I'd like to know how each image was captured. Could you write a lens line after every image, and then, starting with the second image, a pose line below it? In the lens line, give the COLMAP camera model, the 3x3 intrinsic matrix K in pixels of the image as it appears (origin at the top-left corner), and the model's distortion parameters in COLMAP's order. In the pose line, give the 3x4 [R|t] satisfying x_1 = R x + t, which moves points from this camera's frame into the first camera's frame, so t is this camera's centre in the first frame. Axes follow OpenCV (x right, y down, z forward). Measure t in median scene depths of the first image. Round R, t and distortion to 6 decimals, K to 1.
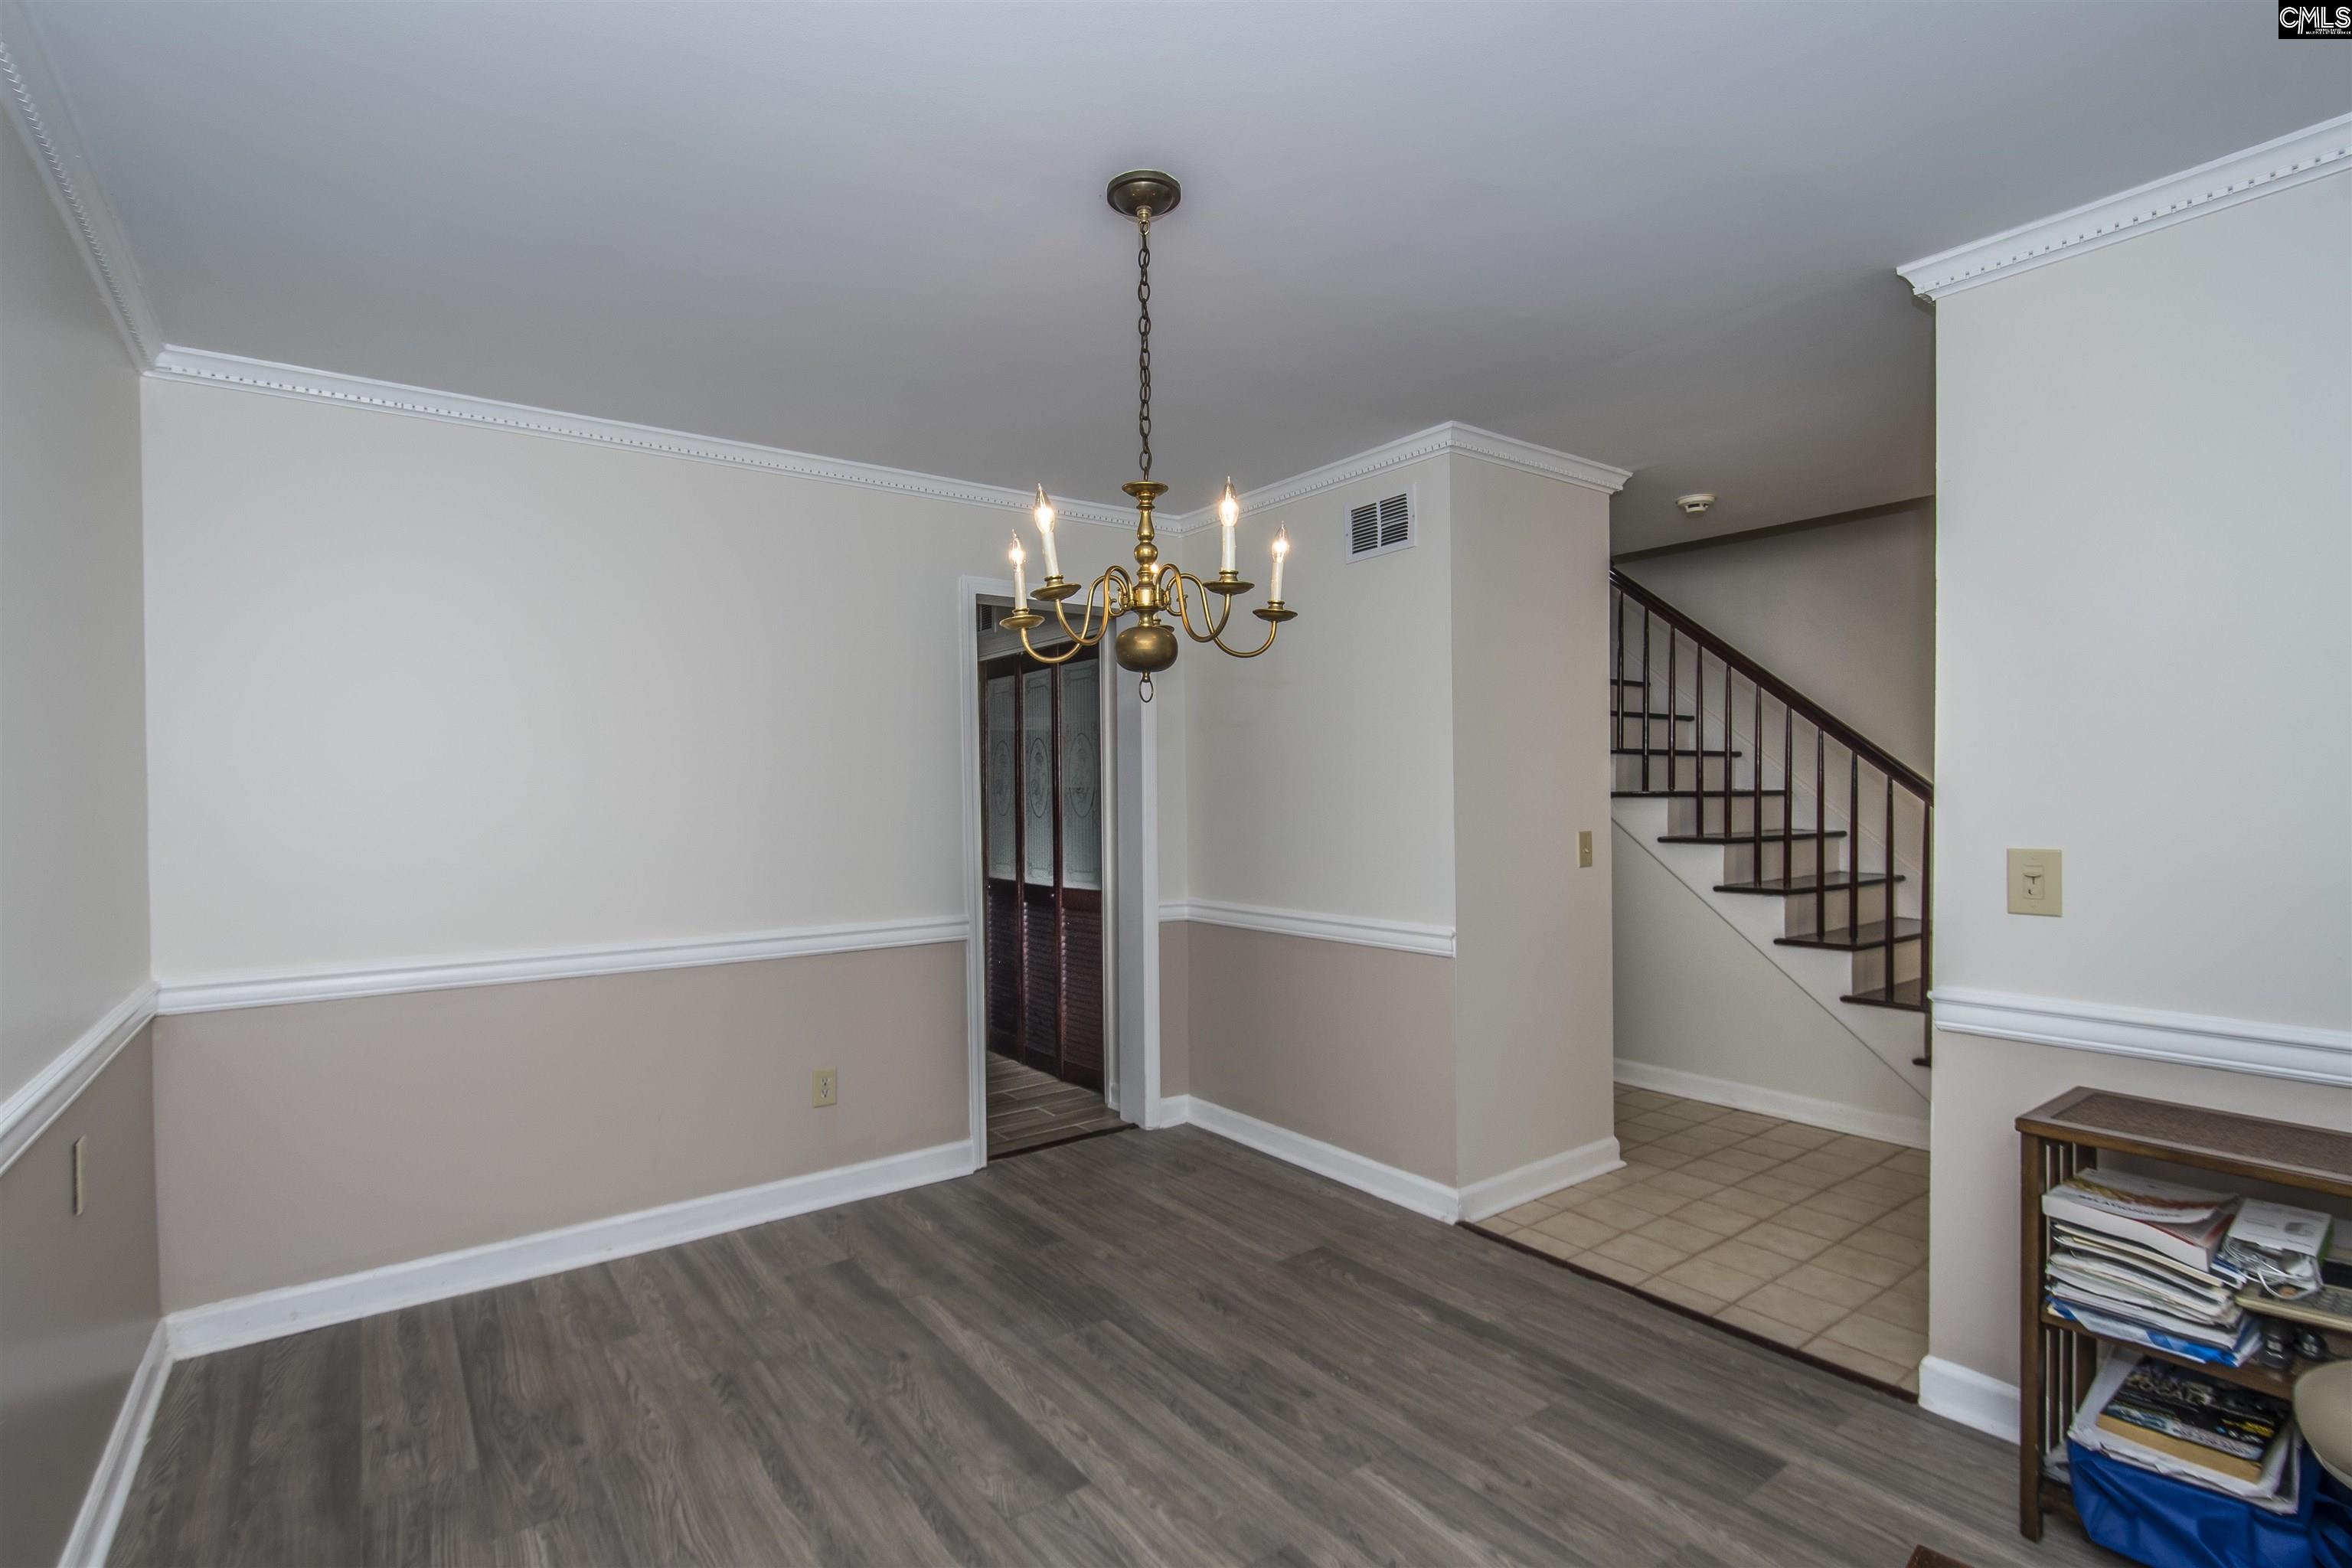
lens RADIAL K [[1092.4, 0, 1176.7], [0, 1092.4, 796.2], [0, 0, 1]] dist [-0.001019, -0.000149]
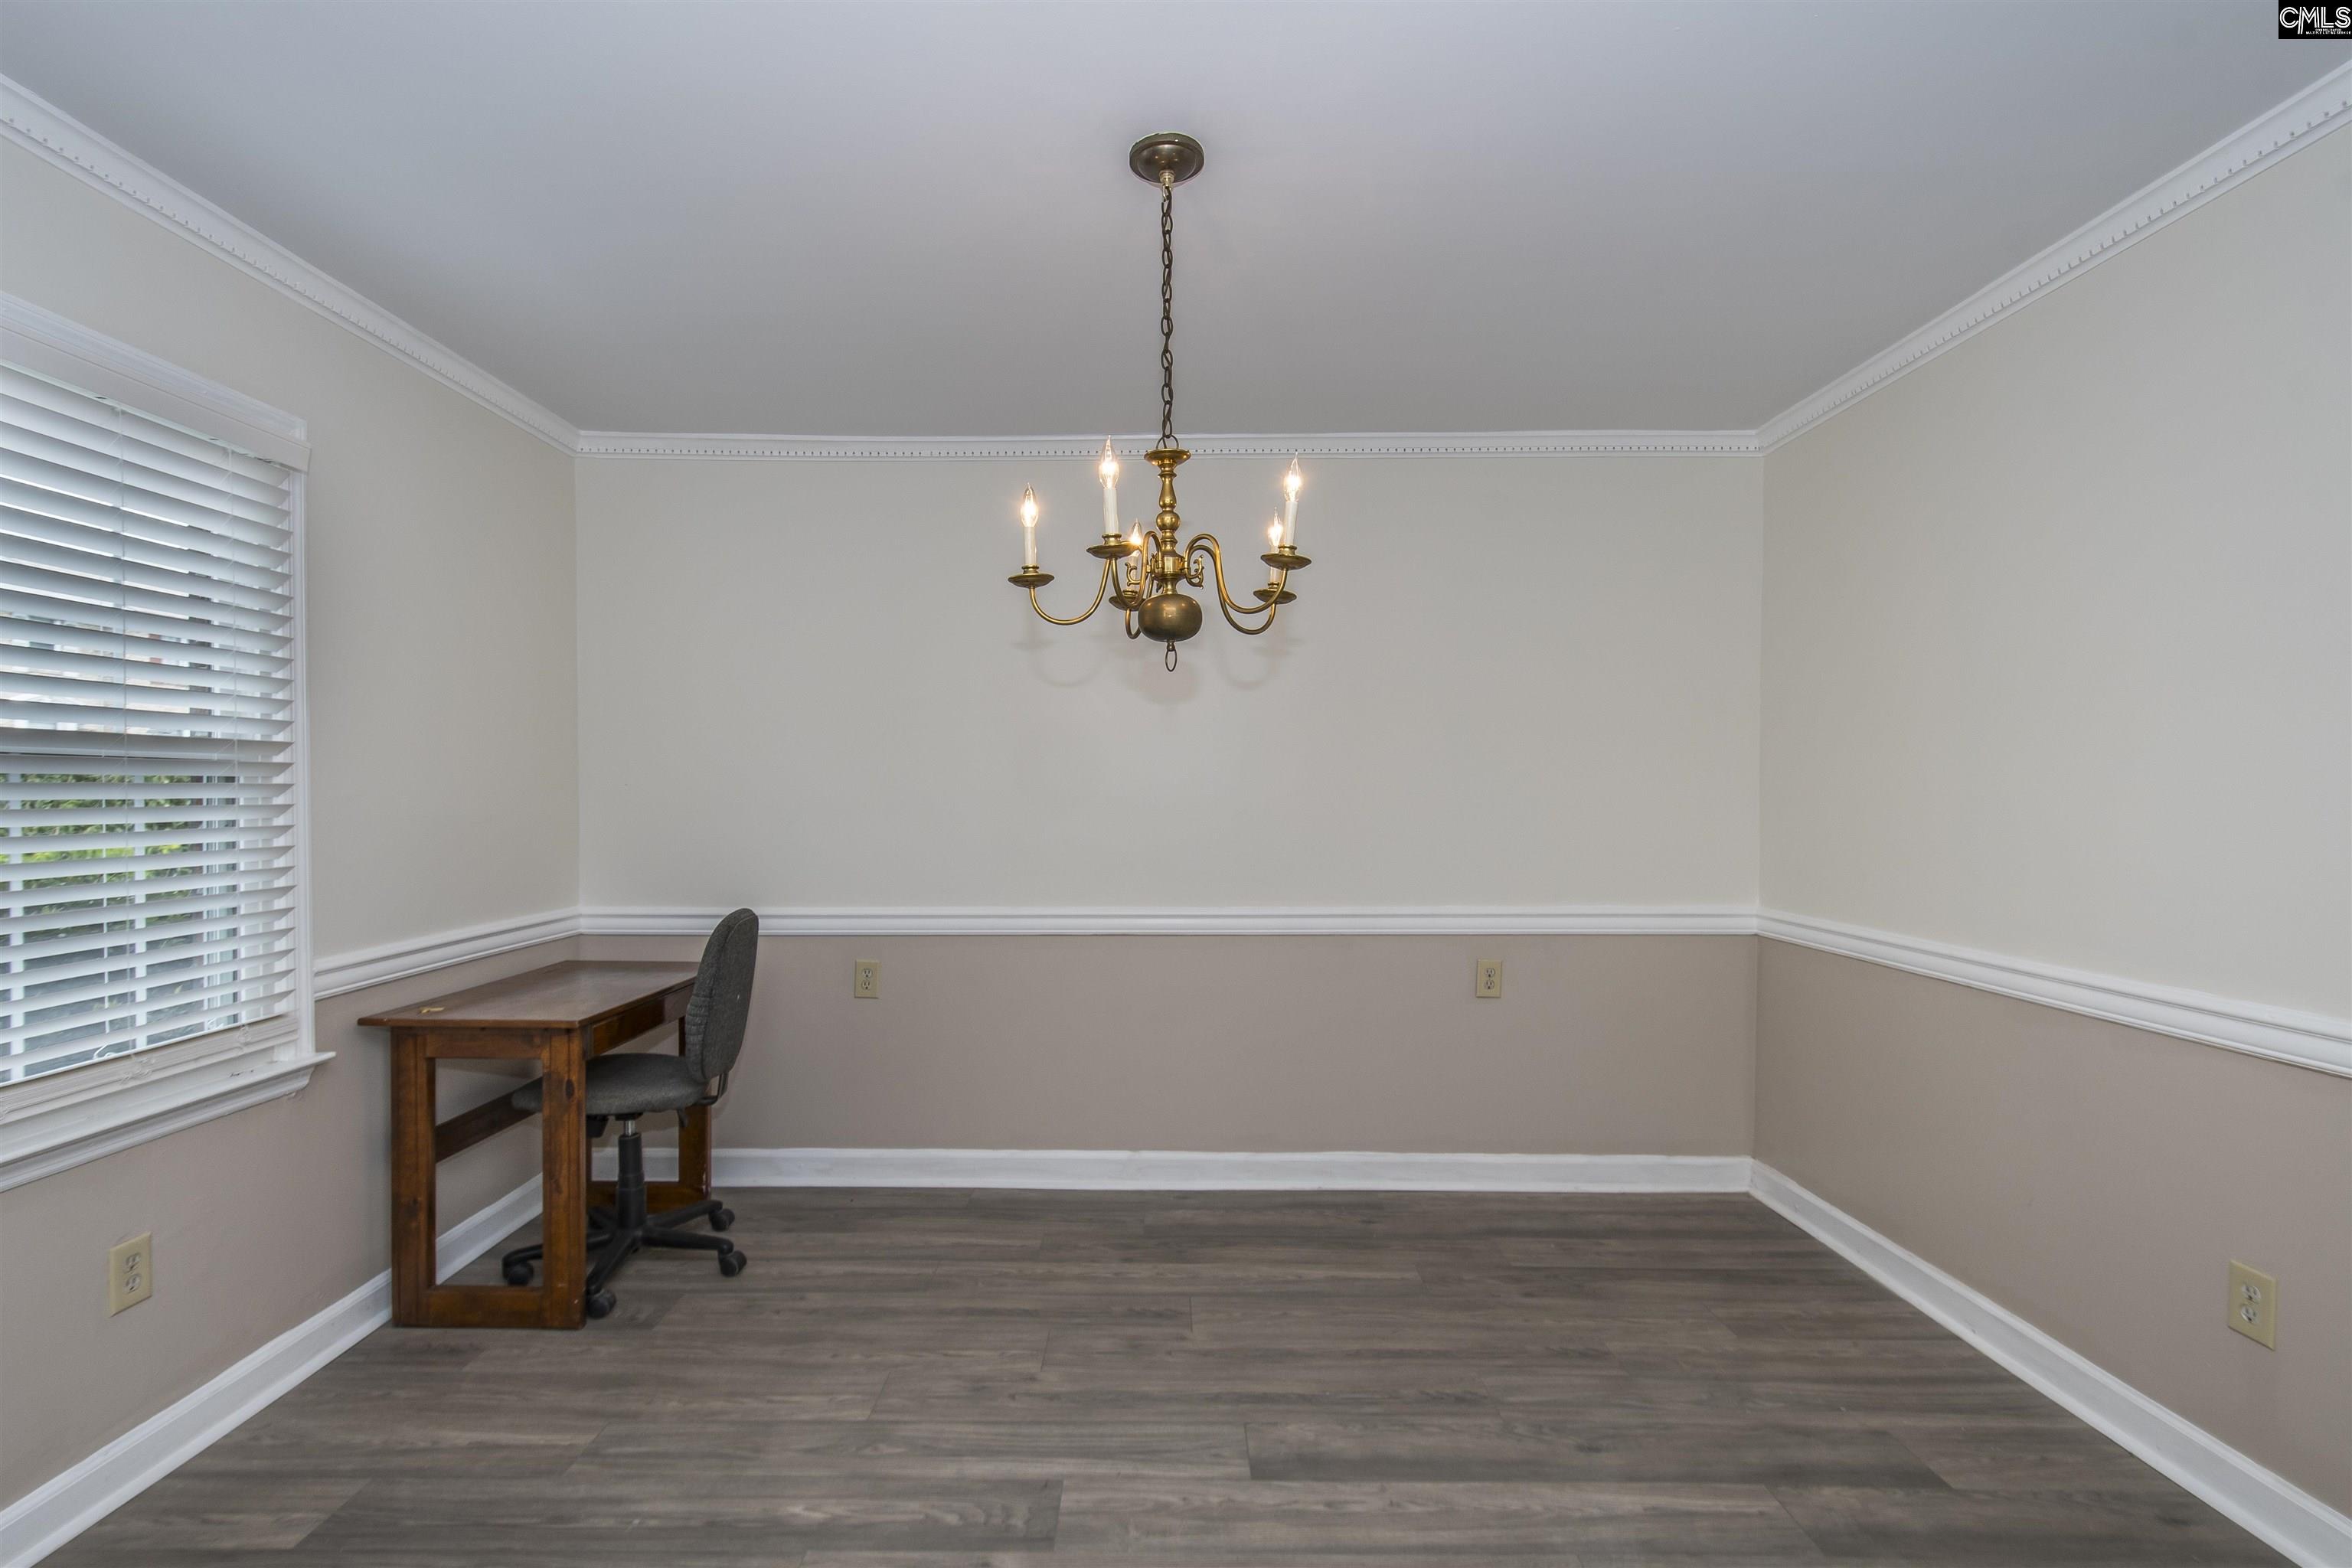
lens RADIAL K [[1092.4, 0, 1171.6], [0, 1092.4, 785.7], [0, 0, 1]] dist [-0.001019, -0.000149]
pose [[-0.597483, 0.005224, -0.801865, 0.663759], [0.006139, 0.999979, 0.001941, 0.001509], [0.801858, -0.003763, -0.597503, 1.356728]]
